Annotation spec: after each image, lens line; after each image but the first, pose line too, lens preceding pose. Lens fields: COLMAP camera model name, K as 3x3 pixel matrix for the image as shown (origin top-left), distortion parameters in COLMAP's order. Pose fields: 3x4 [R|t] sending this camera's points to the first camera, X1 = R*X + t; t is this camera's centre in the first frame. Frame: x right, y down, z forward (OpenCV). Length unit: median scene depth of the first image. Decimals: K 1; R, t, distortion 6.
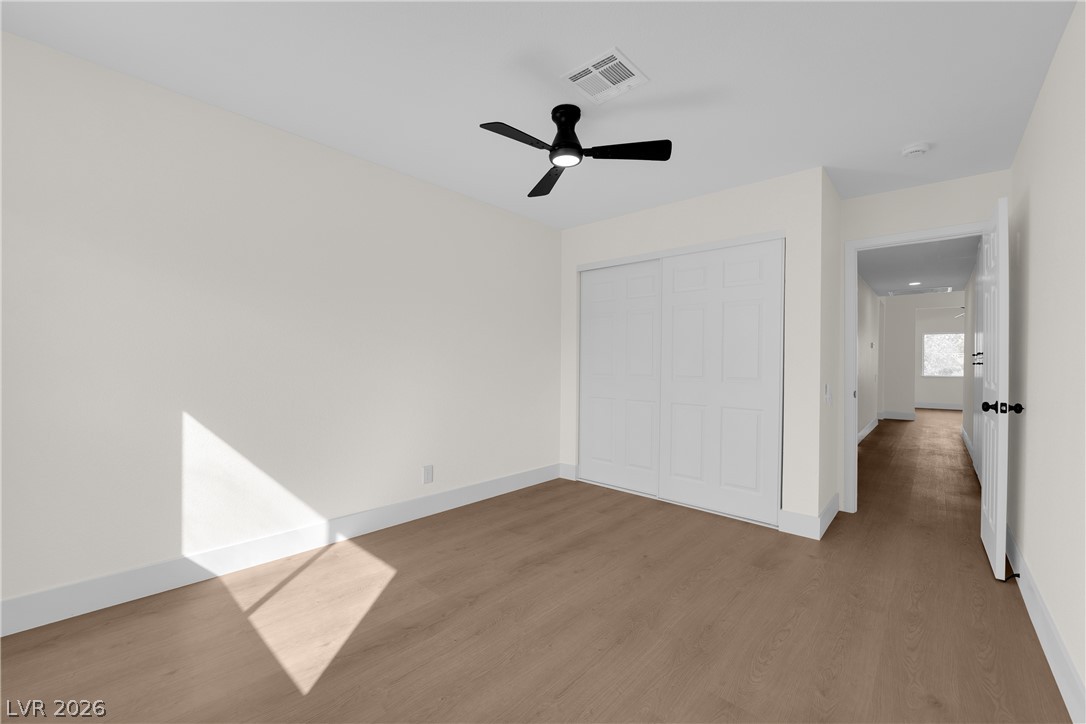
lens RADIAL K [[438.6, 0, 535.4], [0, 438.6, 363.3], [0, 0, 1]] dist [-0.005700, 0.000623]
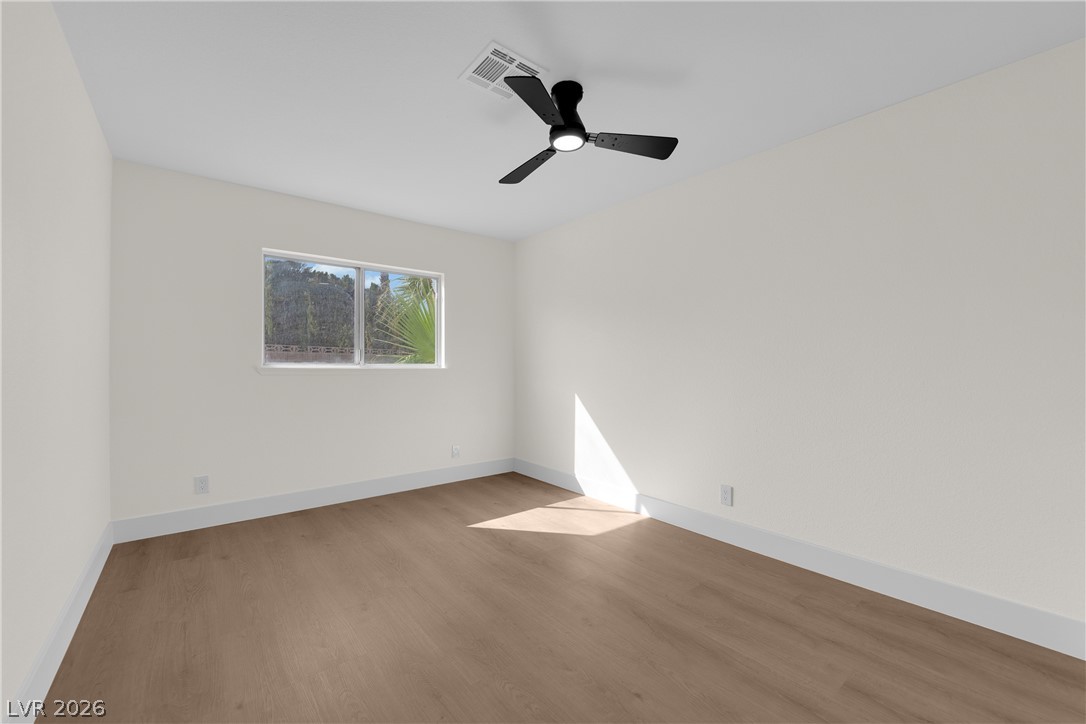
lens RADIAL K [[438.6, 0, 533.3], [0, 438.6, 367.9], [0, 0, 1]] dist [-0.005700, 0.000623]
pose [[-0.160089, -0.008799, -0.987063, 0.863372], [-0.013190, 0.999890, -0.006774, 0.018529], [0.987014, 0.011935, -0.160187, 0.977674]]
